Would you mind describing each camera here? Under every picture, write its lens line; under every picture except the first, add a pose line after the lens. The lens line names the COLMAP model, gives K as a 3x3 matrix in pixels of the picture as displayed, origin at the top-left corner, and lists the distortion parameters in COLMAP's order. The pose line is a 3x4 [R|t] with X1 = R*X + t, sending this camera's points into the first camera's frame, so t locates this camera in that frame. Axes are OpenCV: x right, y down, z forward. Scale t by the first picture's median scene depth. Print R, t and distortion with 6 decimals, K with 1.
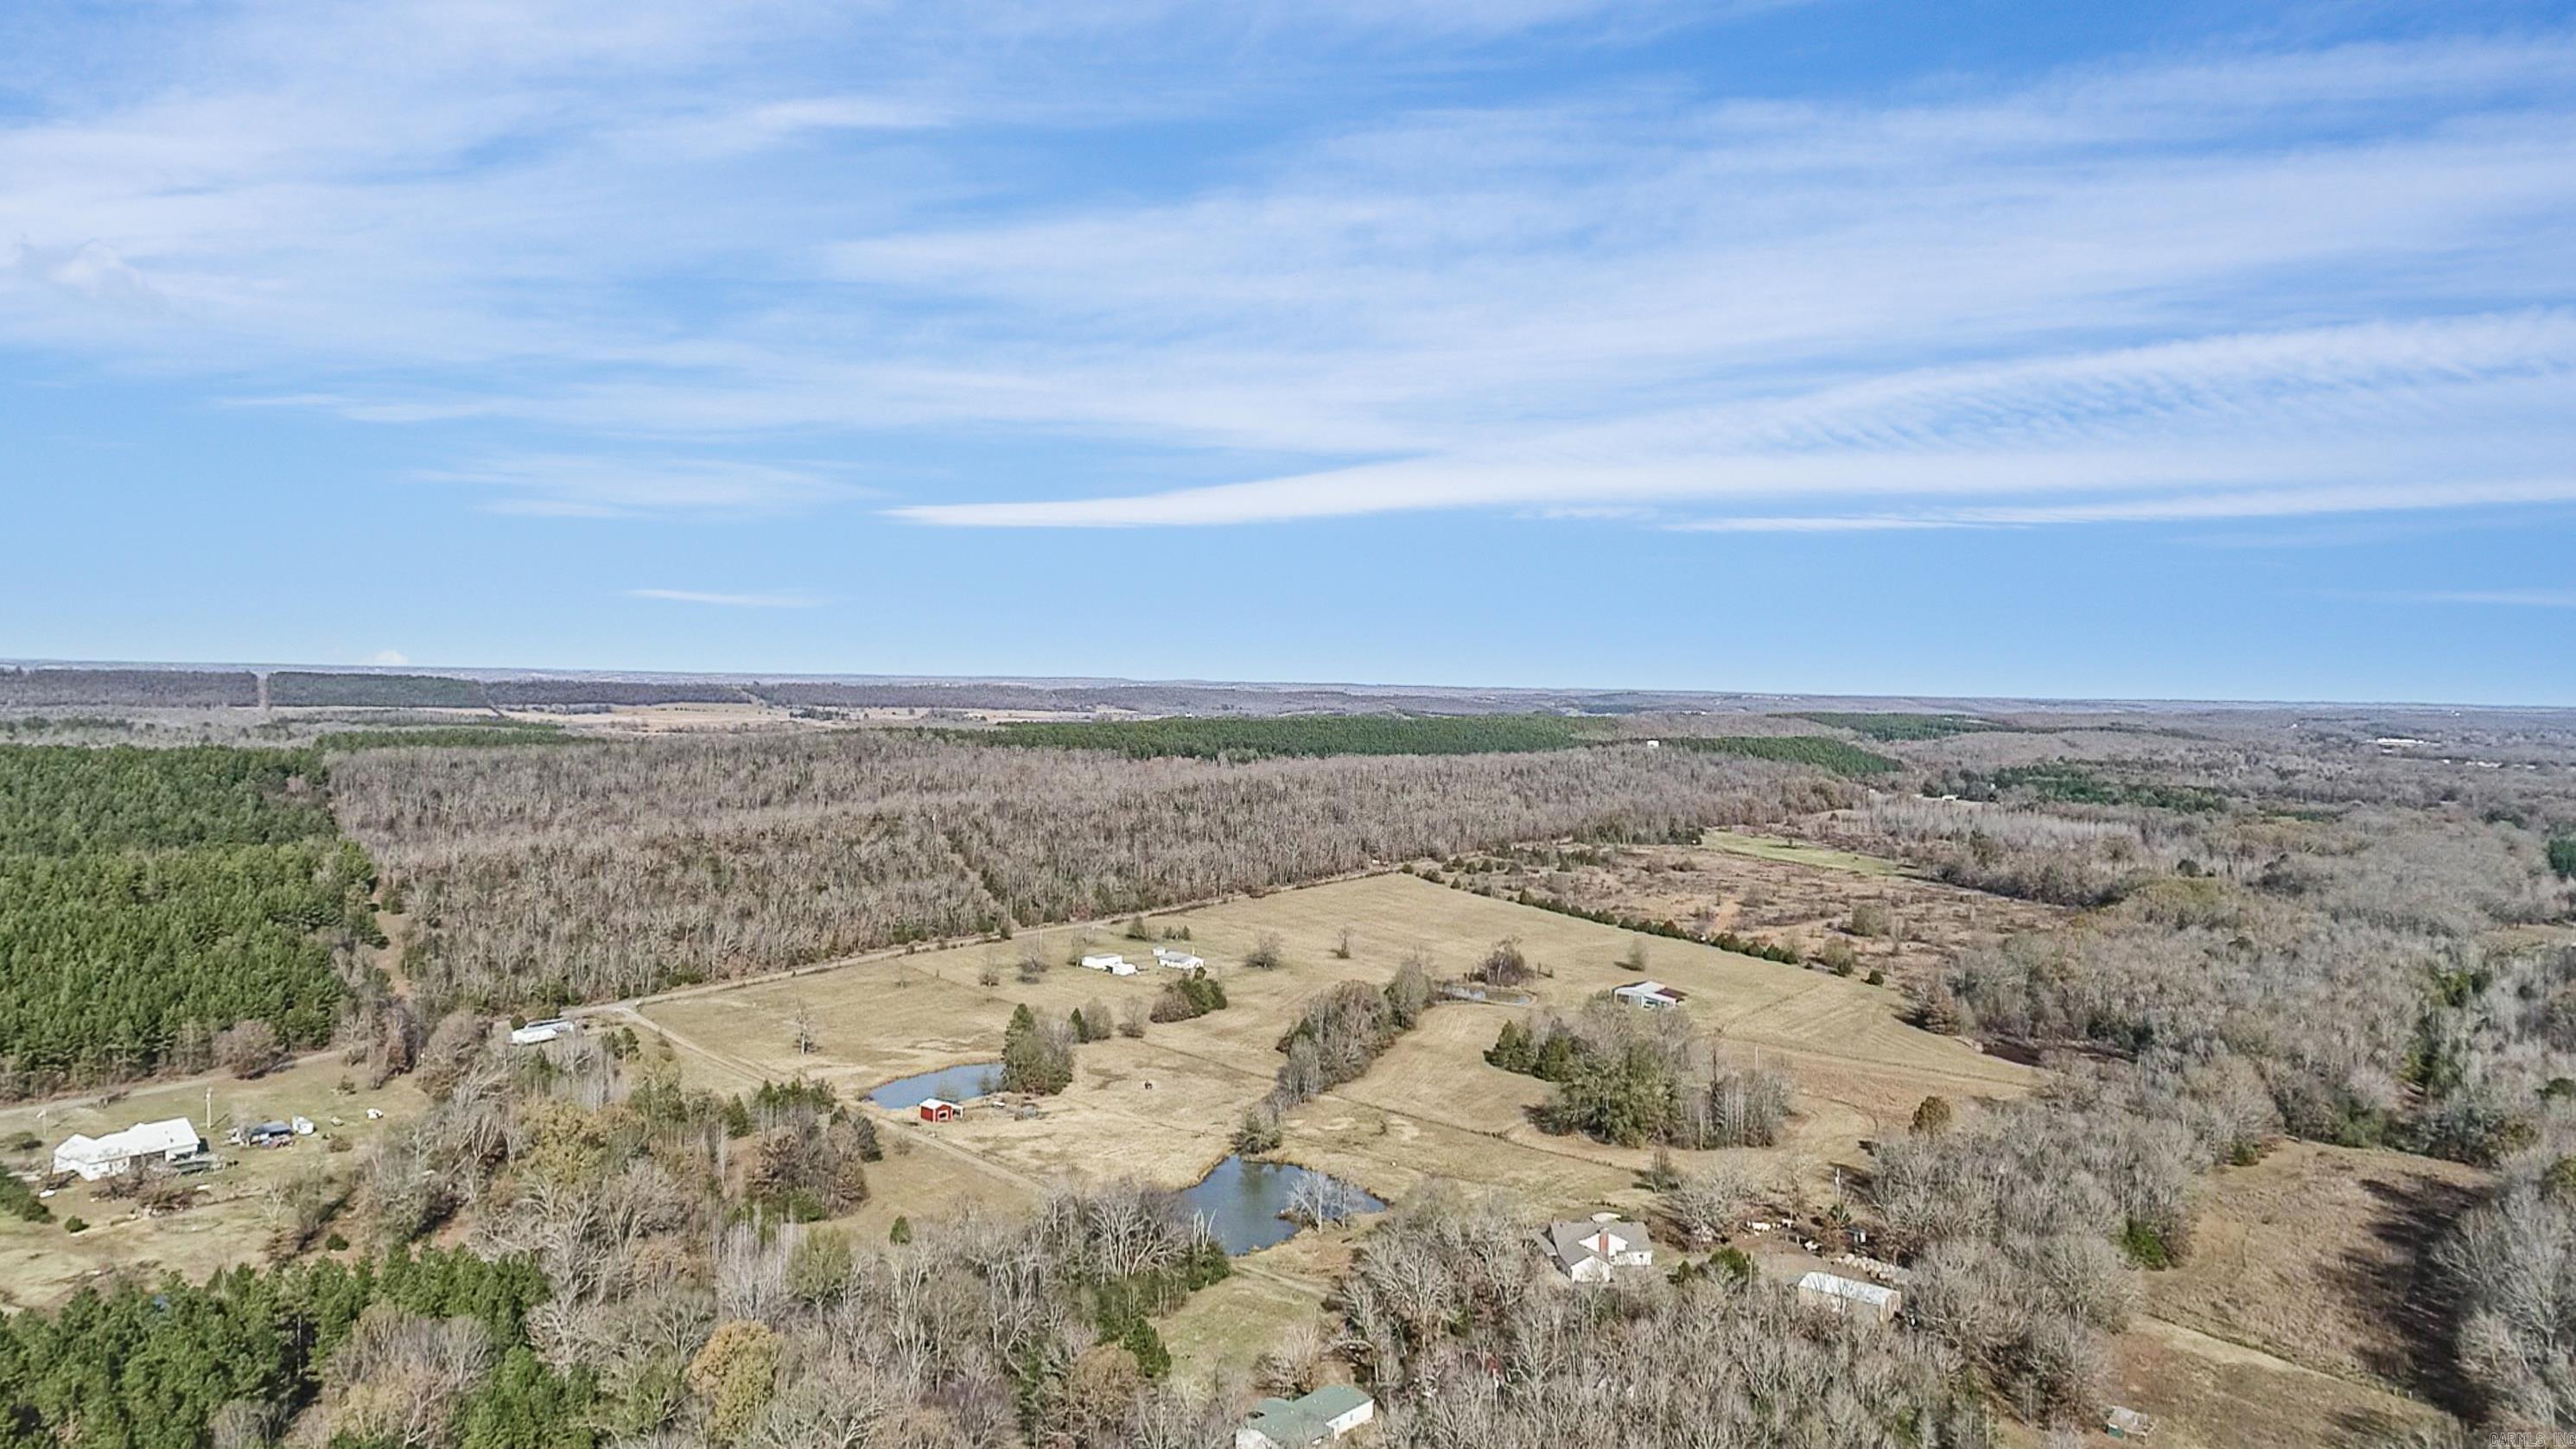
lens RADIAL K [[1783.6, 0, 1288.0], [0, 1783.6, 724.5], [0, 0, 1]] dist [0.105029, -0.072904]
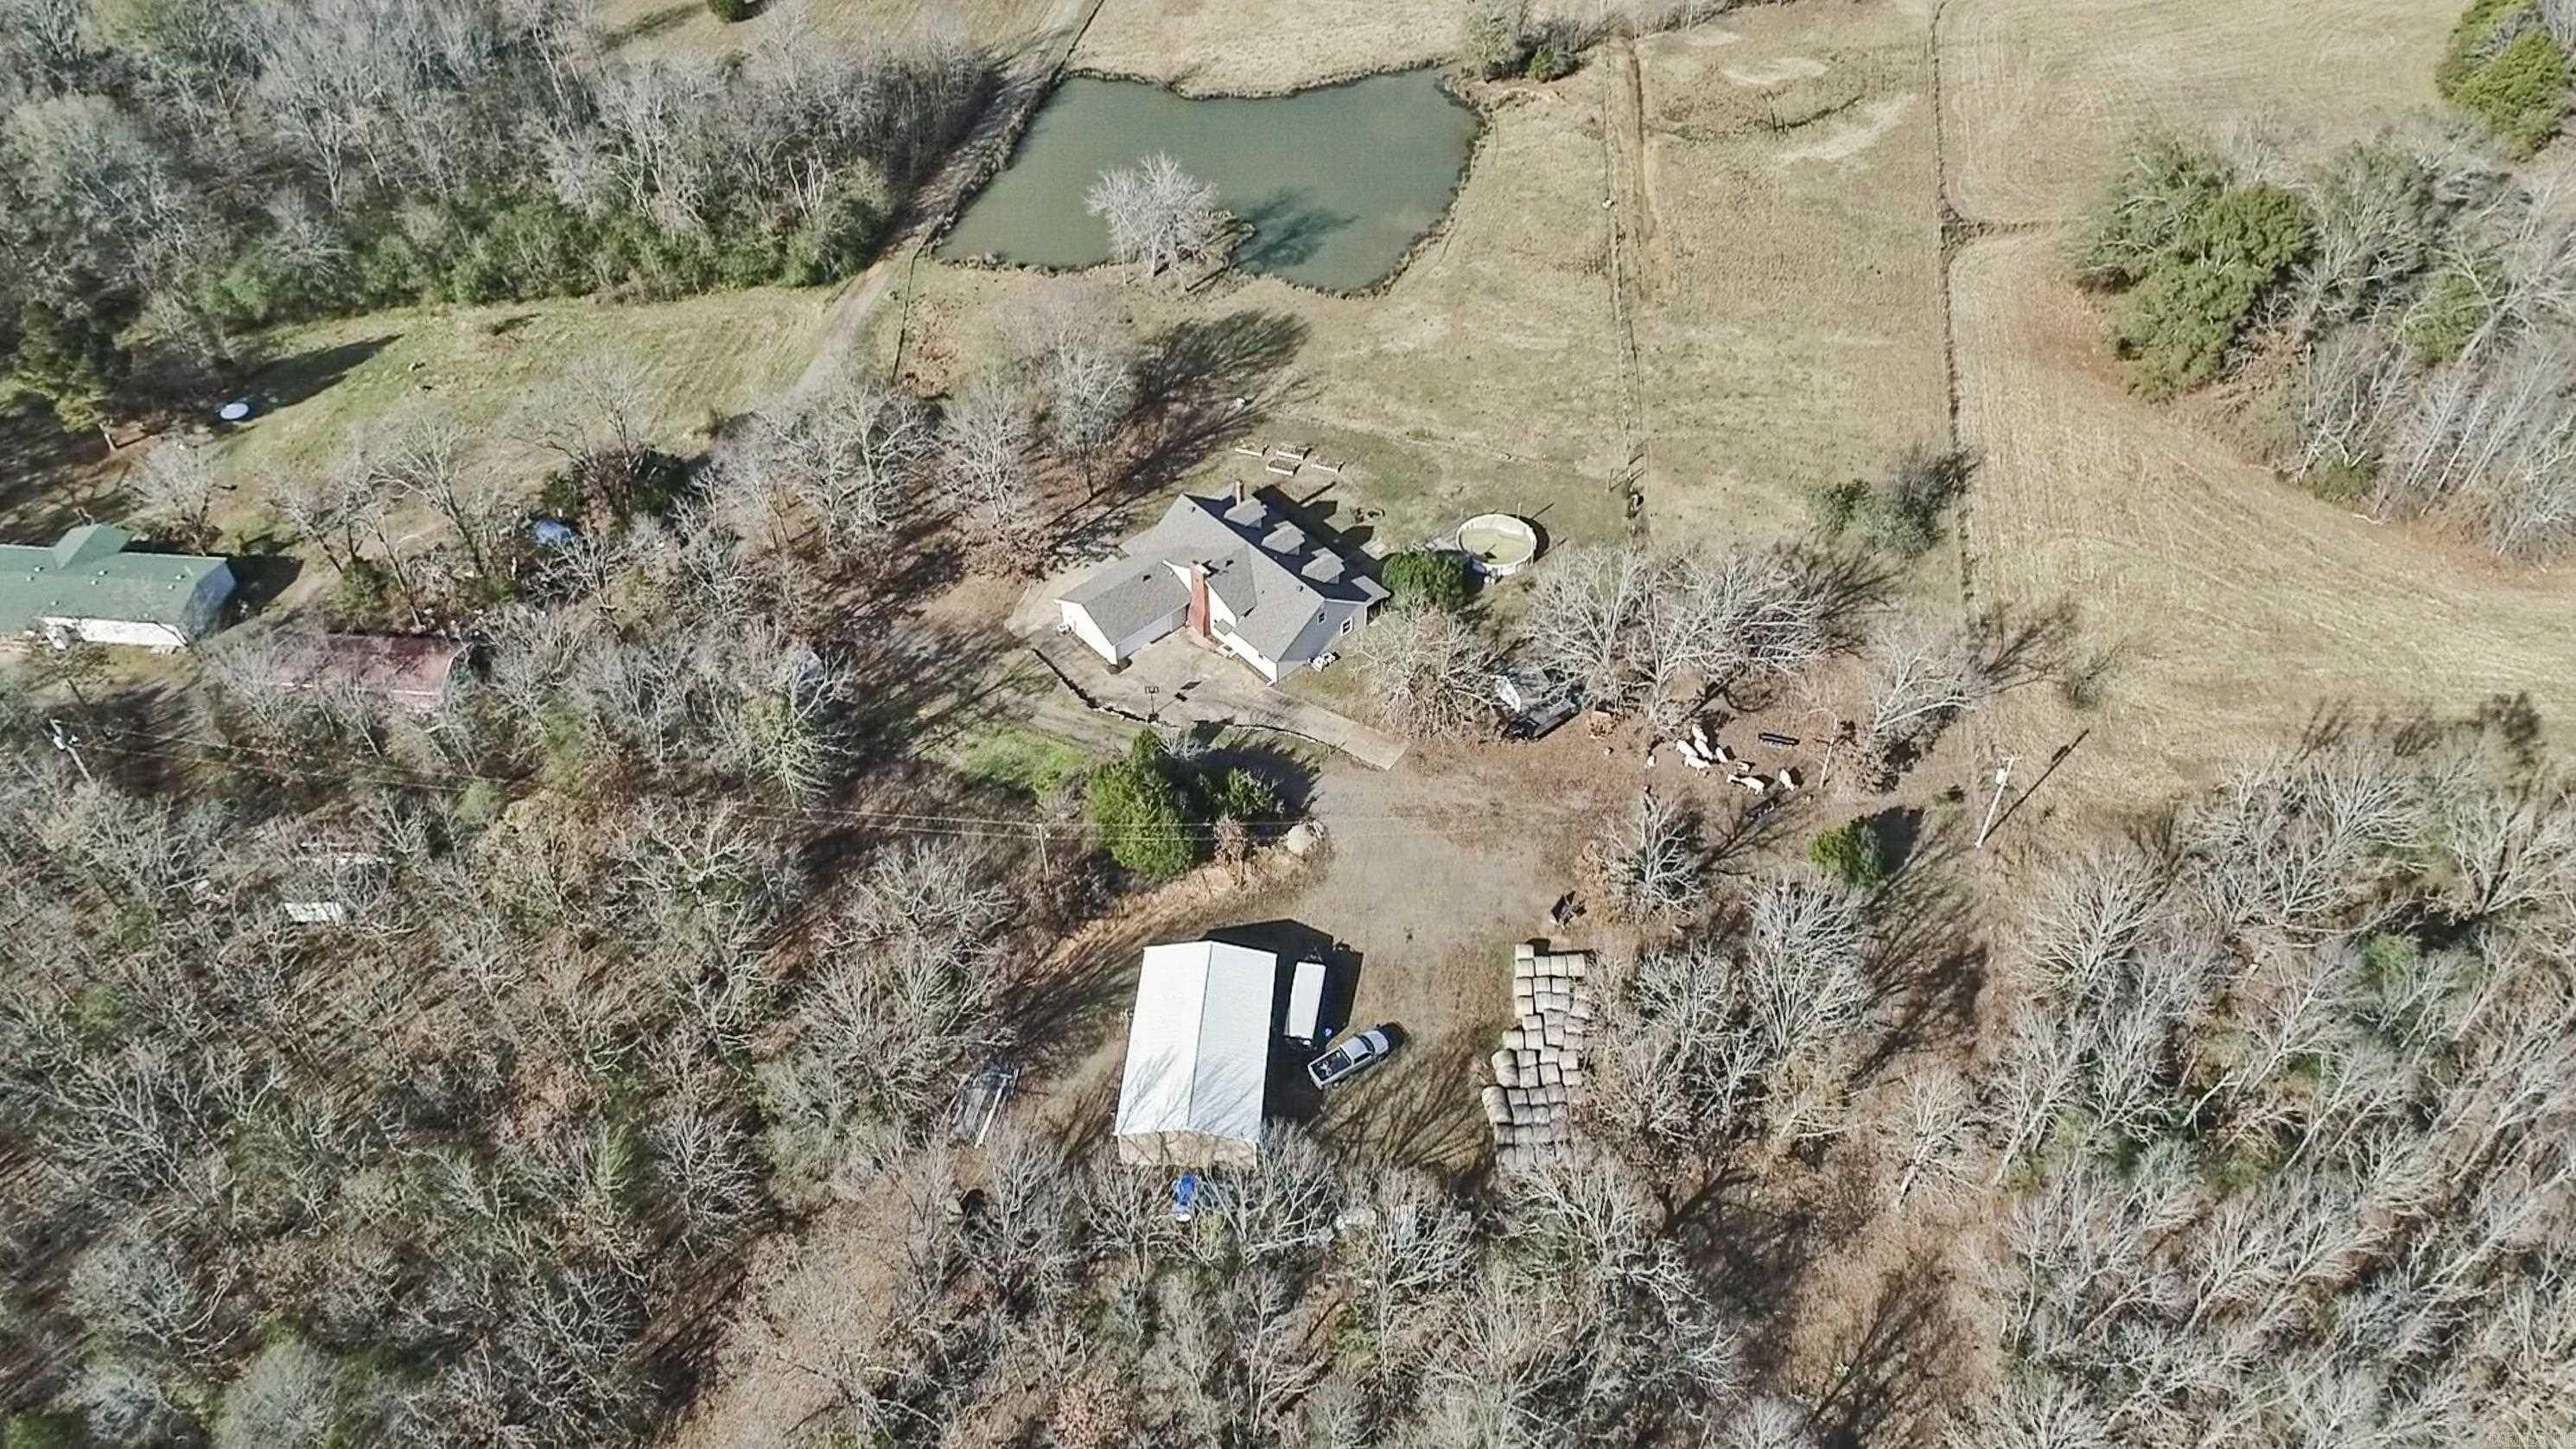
lens RADIAL K [[1783.6, 0, 1288.0], [0, 1783.6, 724.5], [0, 0, 1]] dist [0.105029, -0.072904]
pose [[0.568067, 0.578179, -0.585670, 0.231701], [-0.001908, 0.712566, 0.701602, 0.002349], [0.822980, -0.397440, 0.405888, 0.415465]]
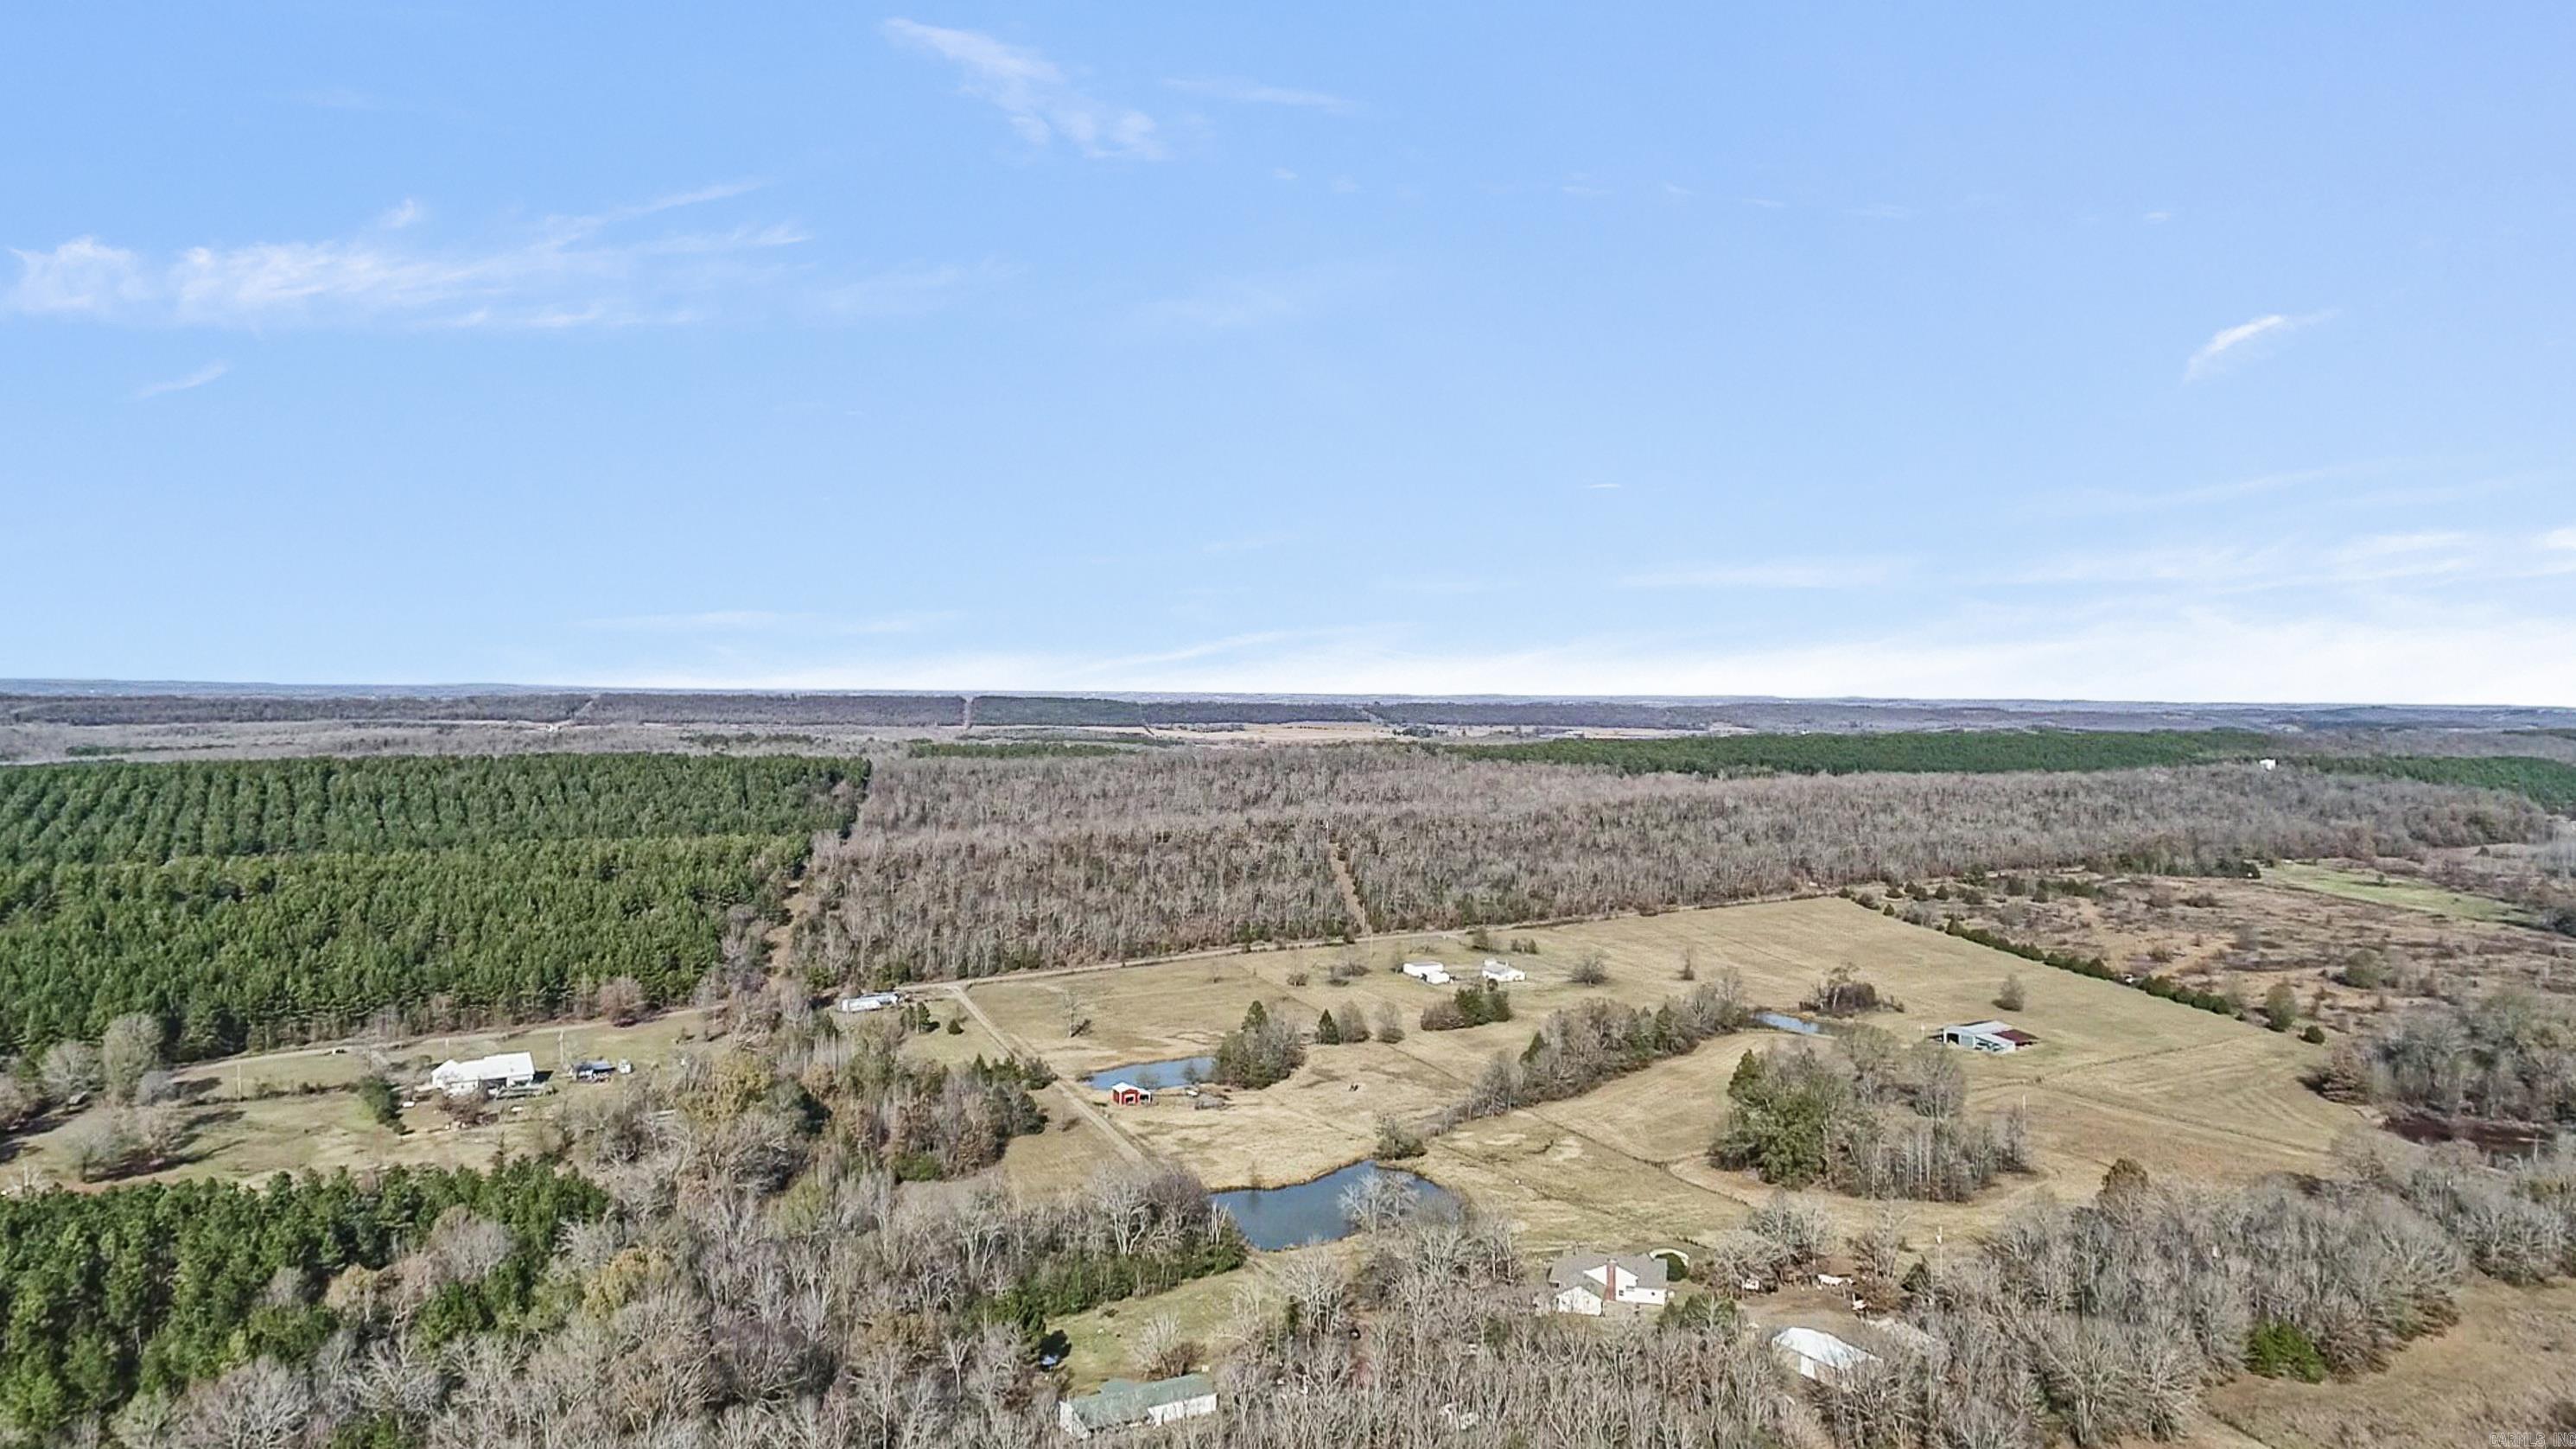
lens RADIAL K [[1783.6, 0, 1288.0], [0, 1783.6, 724.5], [0, 0, 1]] dist [0.105029, -0.072904]
pose [[0.936679, -0.001828, -0.350184, 0.174444], [-0.001904, 0.999945, -0.010313, 0.005087], [0.350184, 0.010327, 0.936624, 0.028331]]
